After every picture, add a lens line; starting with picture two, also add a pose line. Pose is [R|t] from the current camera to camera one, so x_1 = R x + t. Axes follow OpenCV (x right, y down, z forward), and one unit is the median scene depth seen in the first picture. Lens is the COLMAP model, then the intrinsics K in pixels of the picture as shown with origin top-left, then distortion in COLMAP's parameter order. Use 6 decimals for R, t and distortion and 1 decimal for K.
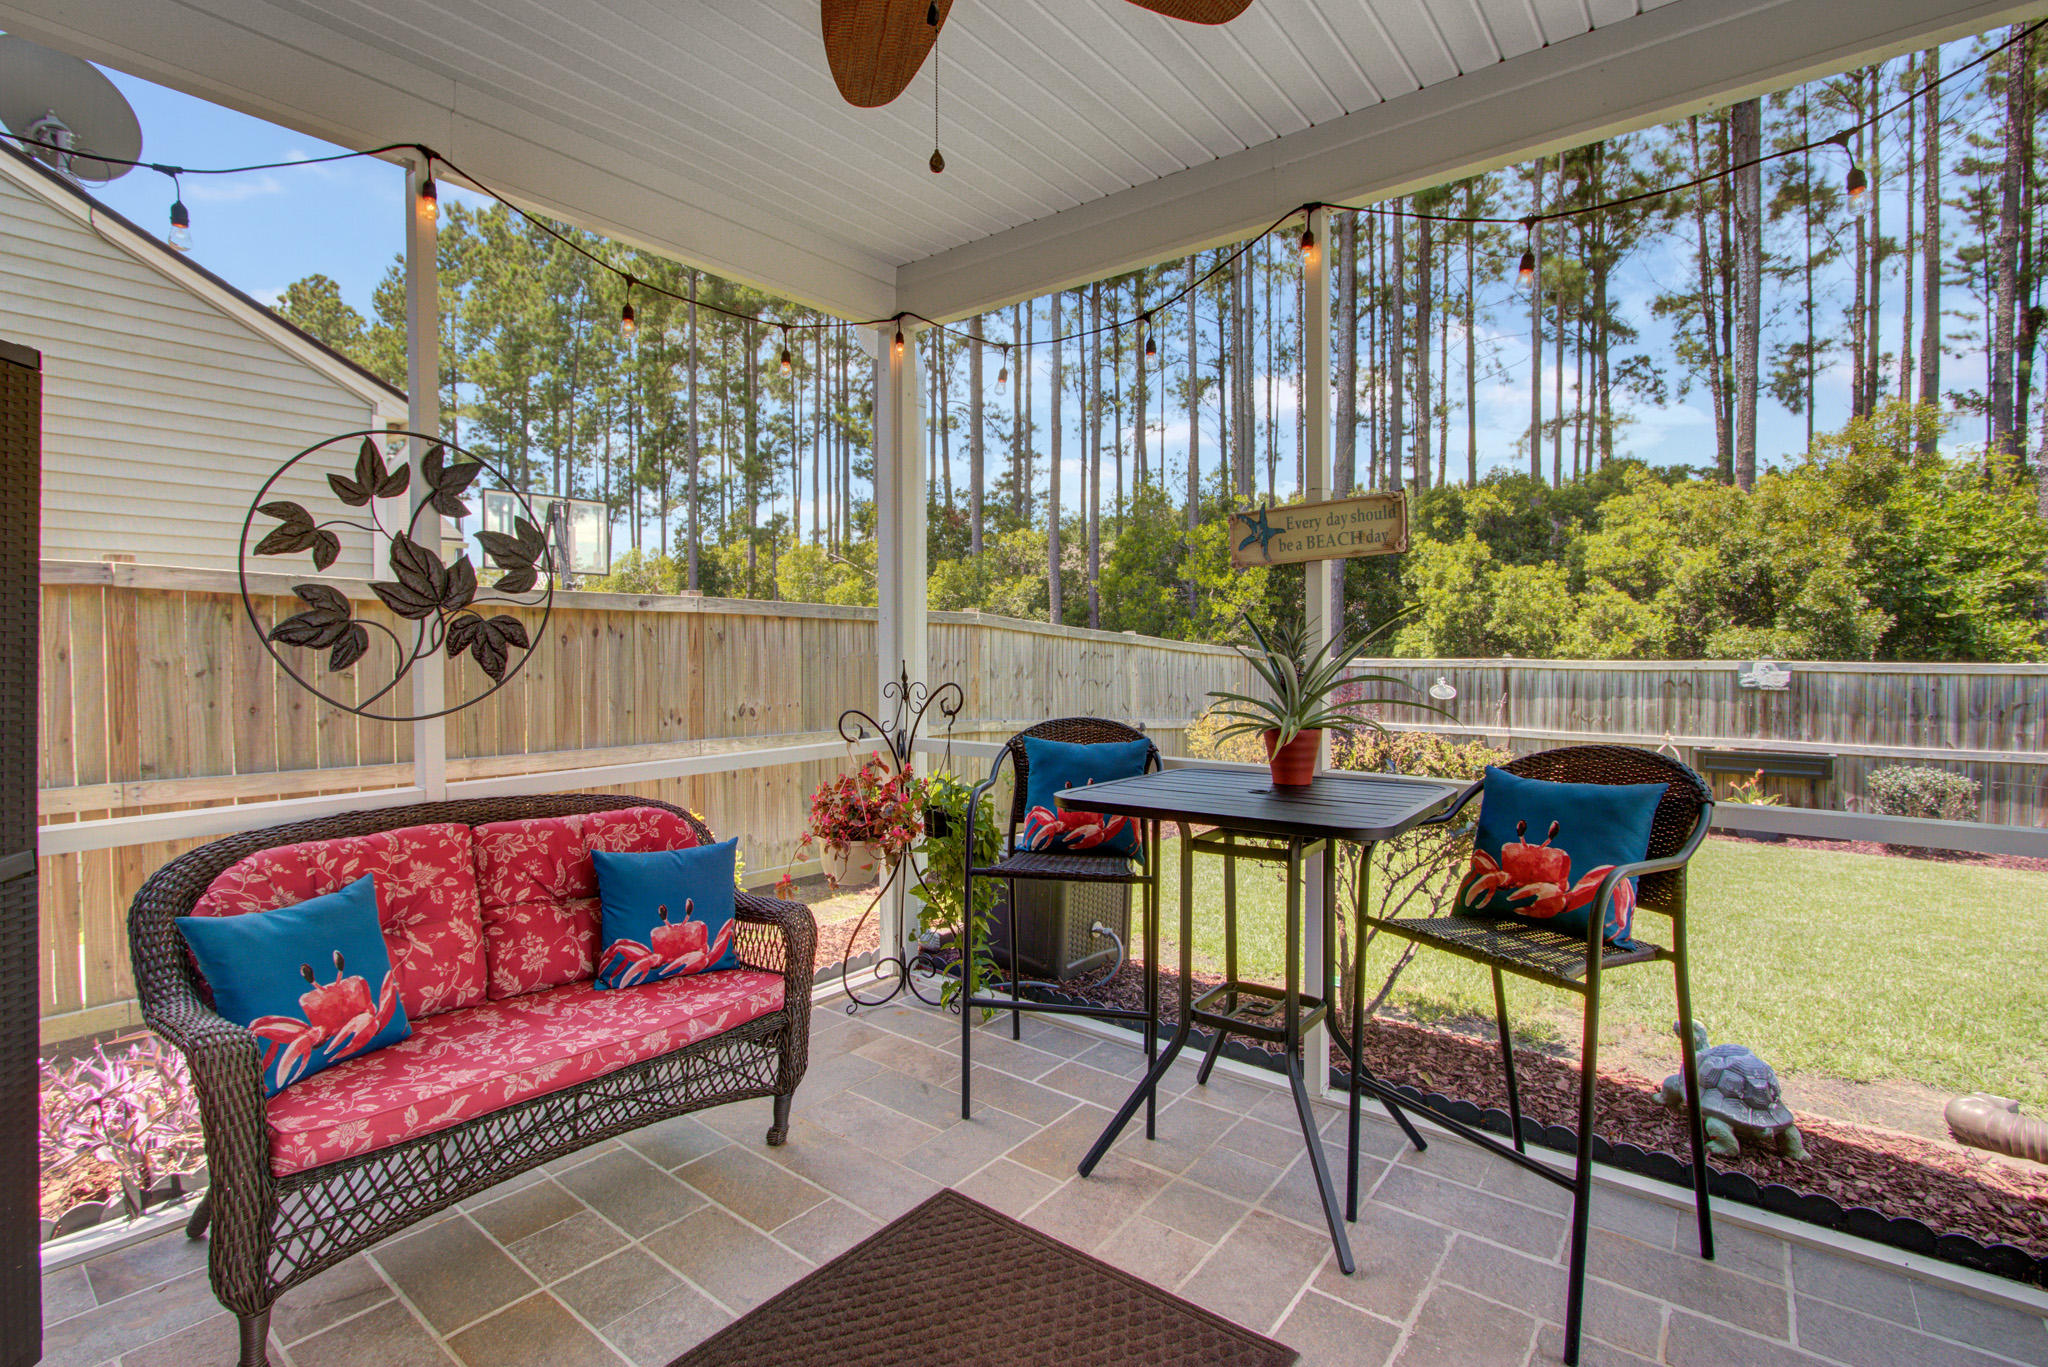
lens RADIAL K [[946.5, 0, 995.2], [0, 946.5, 675.9], [0, 0, 1]] dist [-0.018745, 0.000234]
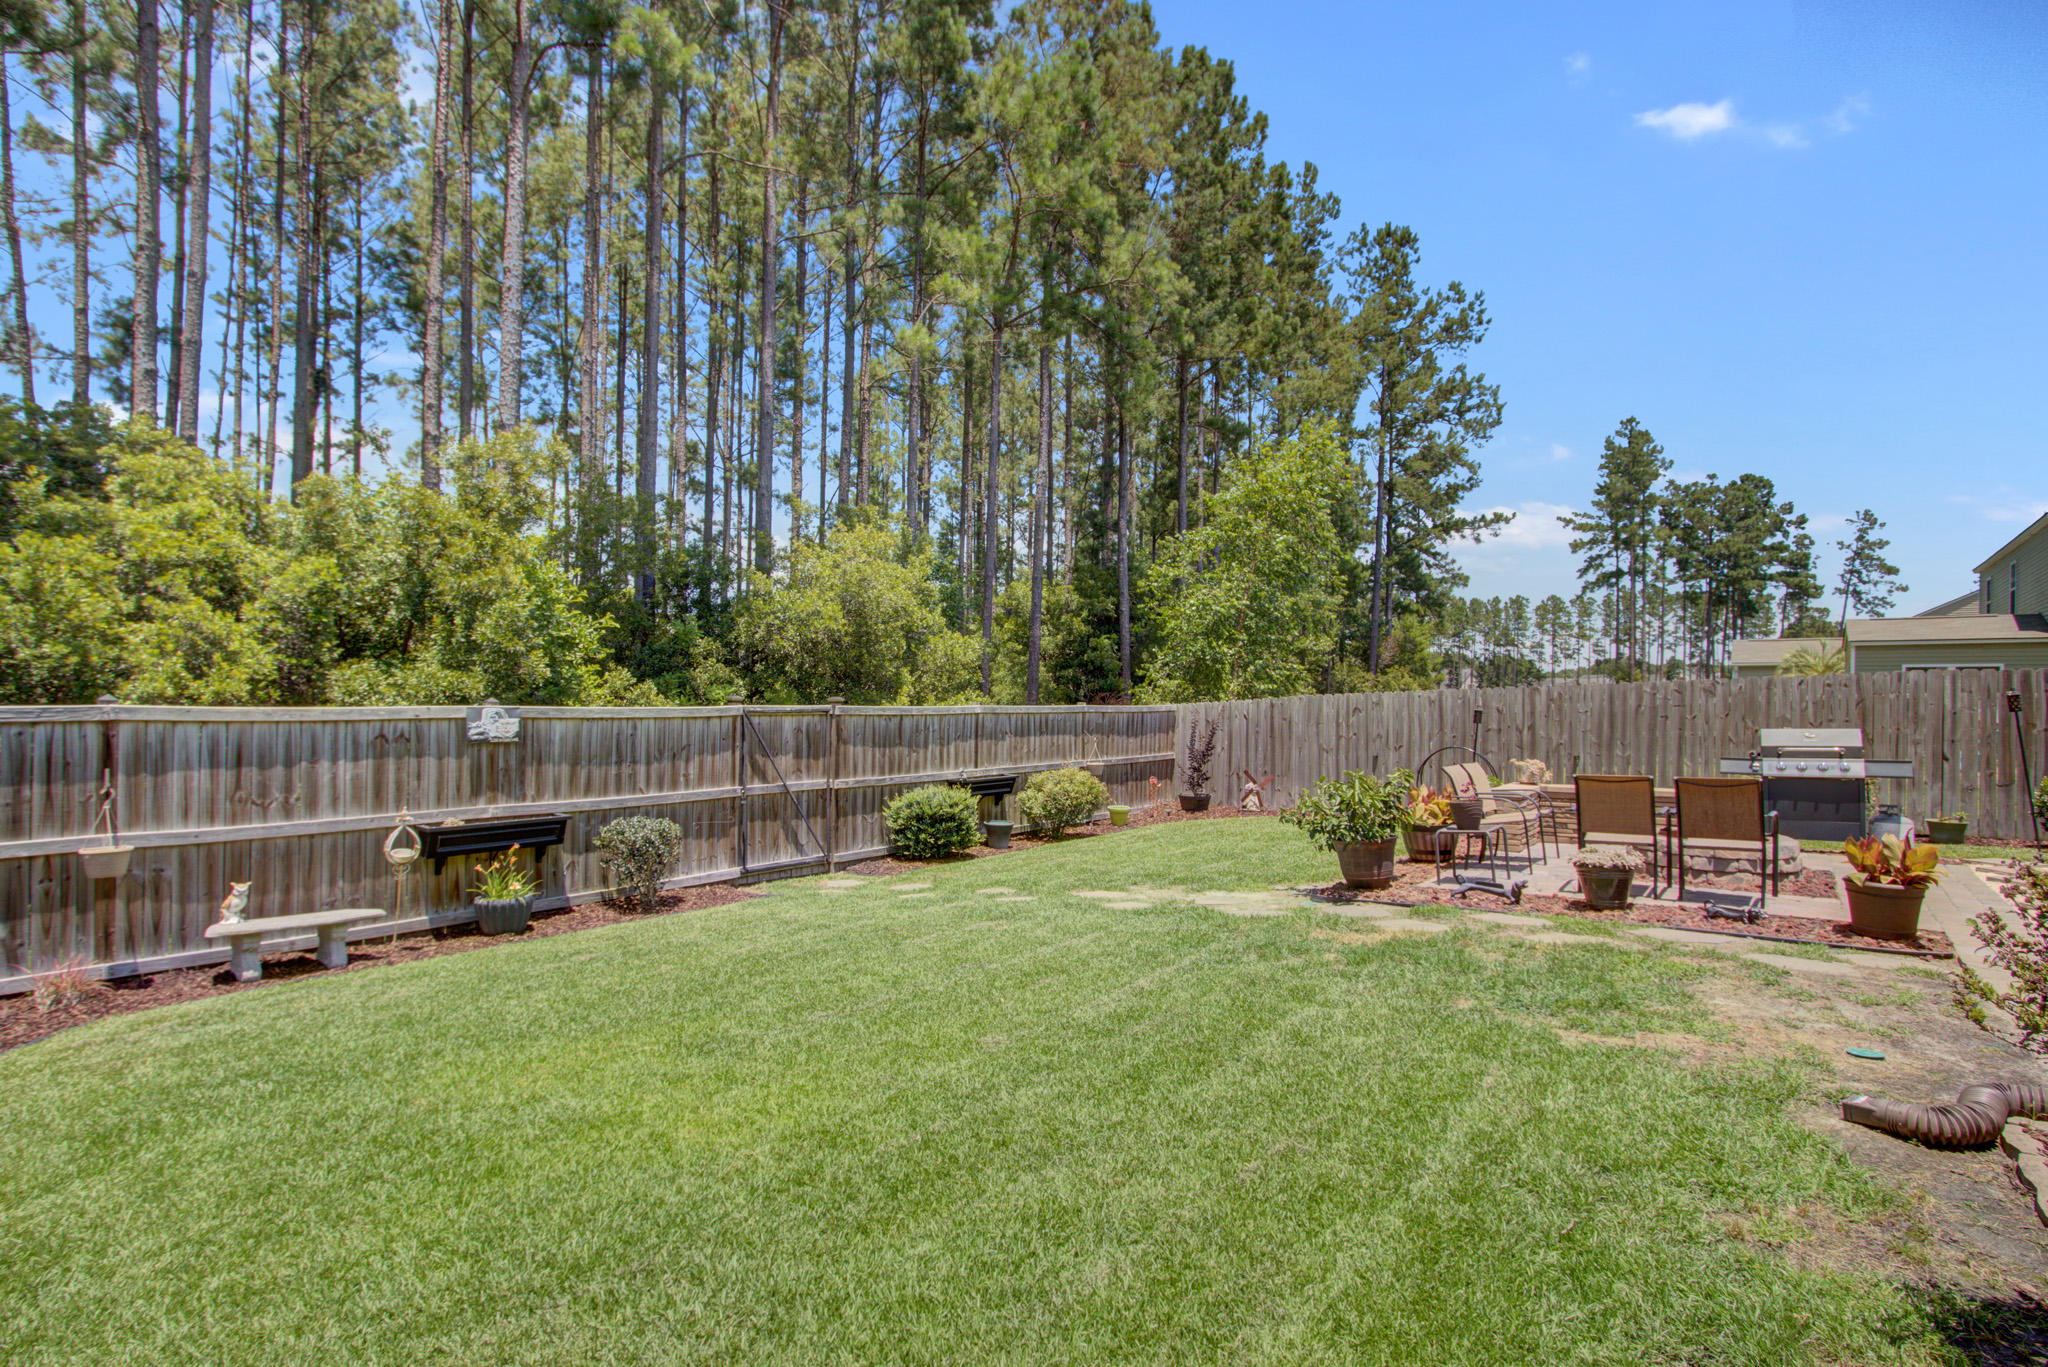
lens RADIAL K [[1010.9, 0, 988.1], [0, 1010.9, 688.2], [0, 0, 1]] dist [-0.013961, 0.000207]
pose [[0.000589, 0.010452, 0.999945, -0.026437], [0.023132, 0.999678, -0.010463, -0.009887], [-0.999732, 0.023137, 0.000347, 0.469807]]
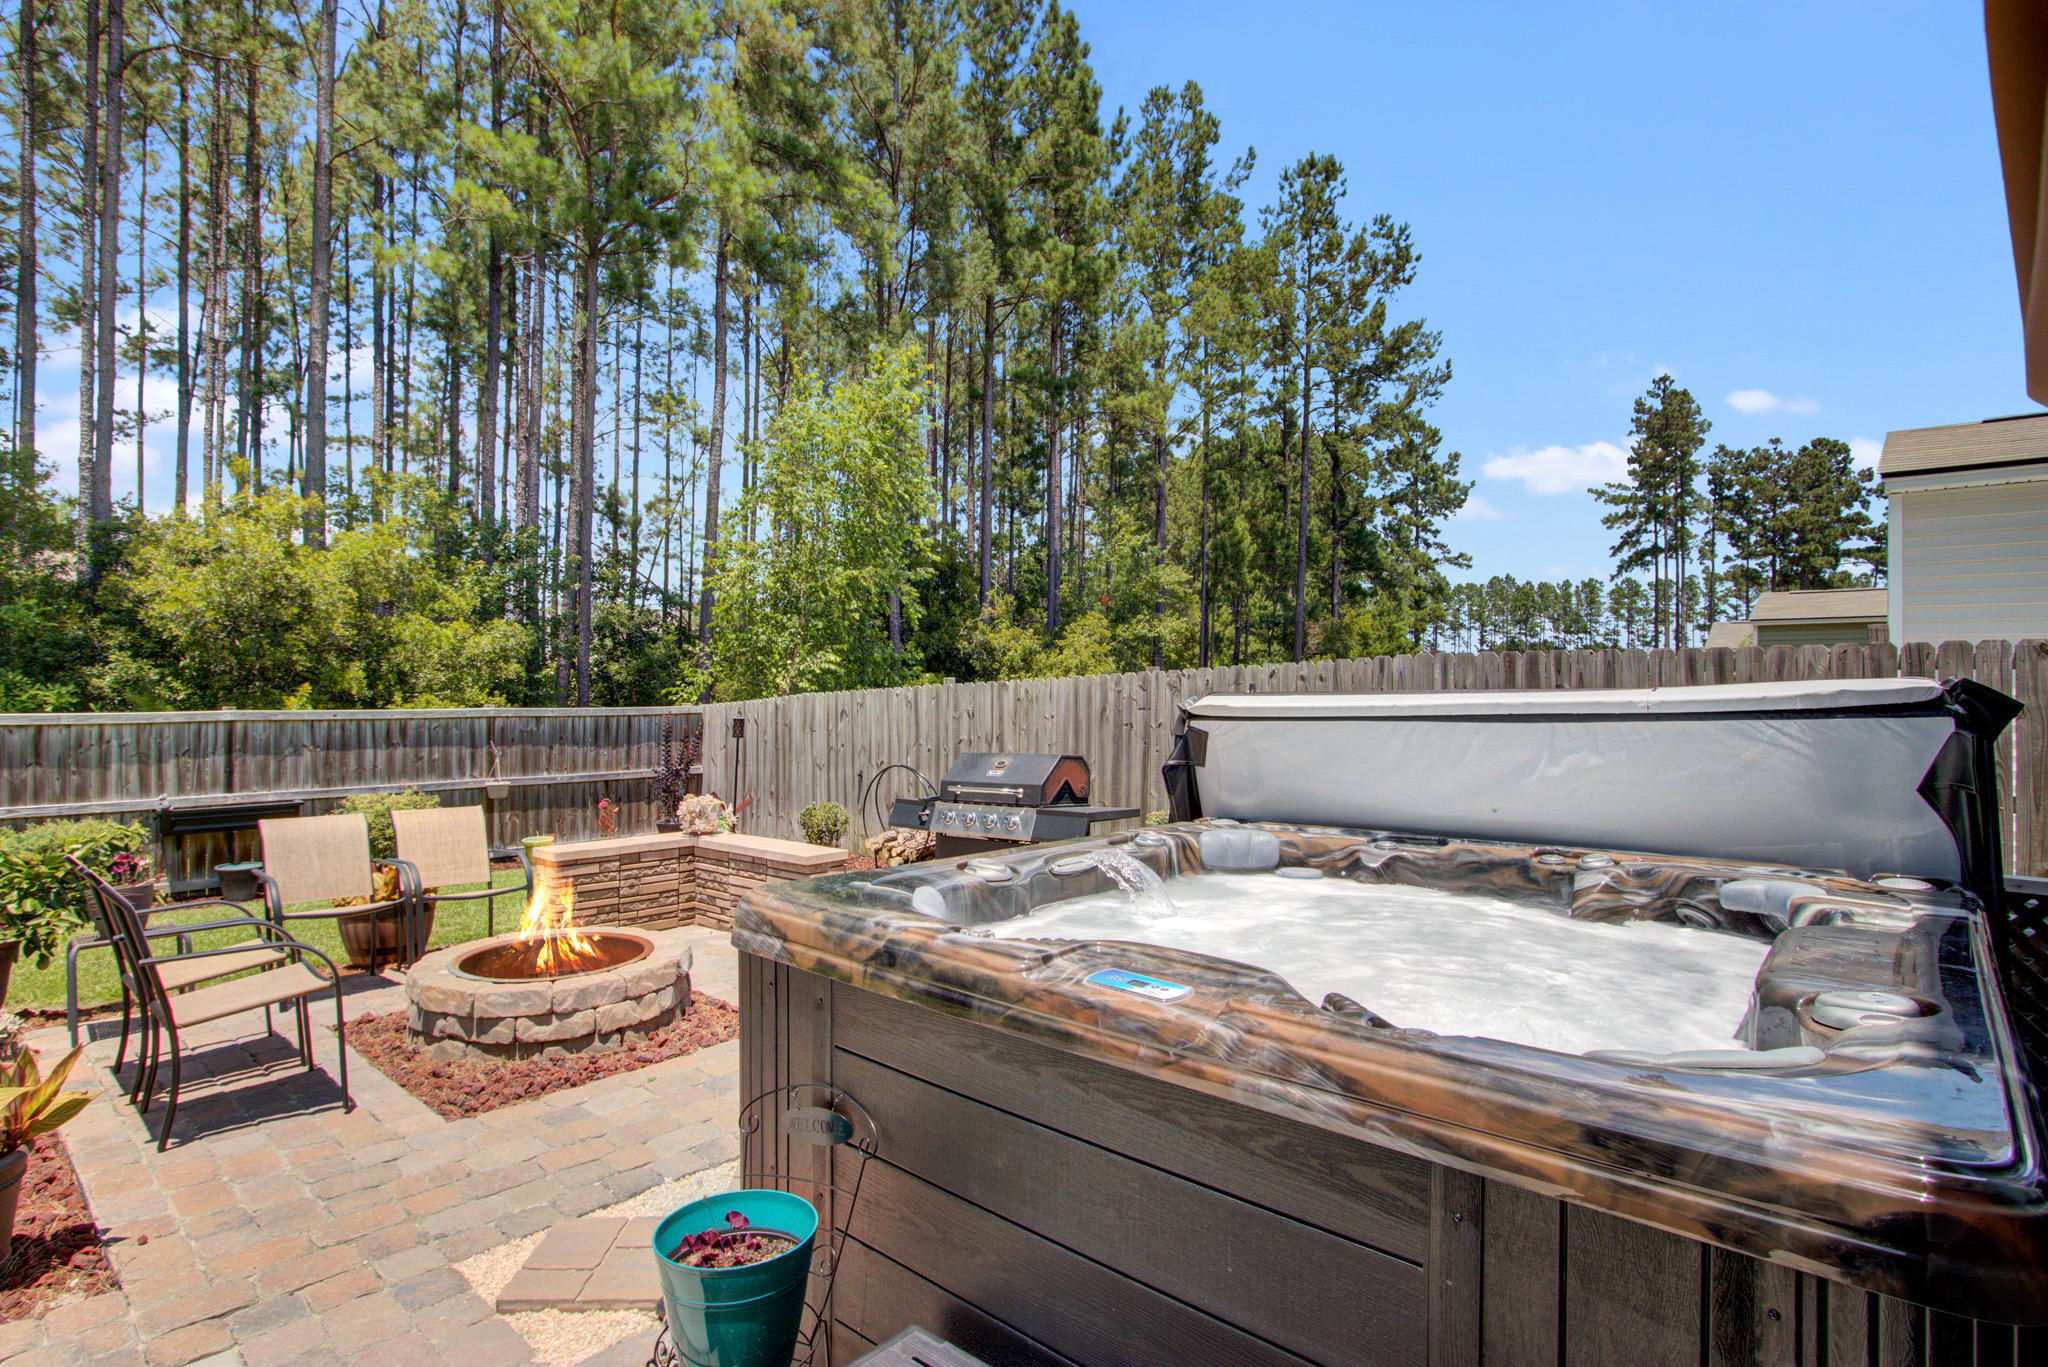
lens RADIAL K [[1020.3, 0, 995.6], [0, 1020.3, 688.0], [0, 0, 1]] dist [-0.013199, -0.001101]
pose [[0.079208, 0.004009, 0.996850, 0.285821], [0.028038, 0.999587, -0.006248, 0.000871], [-0.996464, 0.028444, 0.079063, -0.209801]]
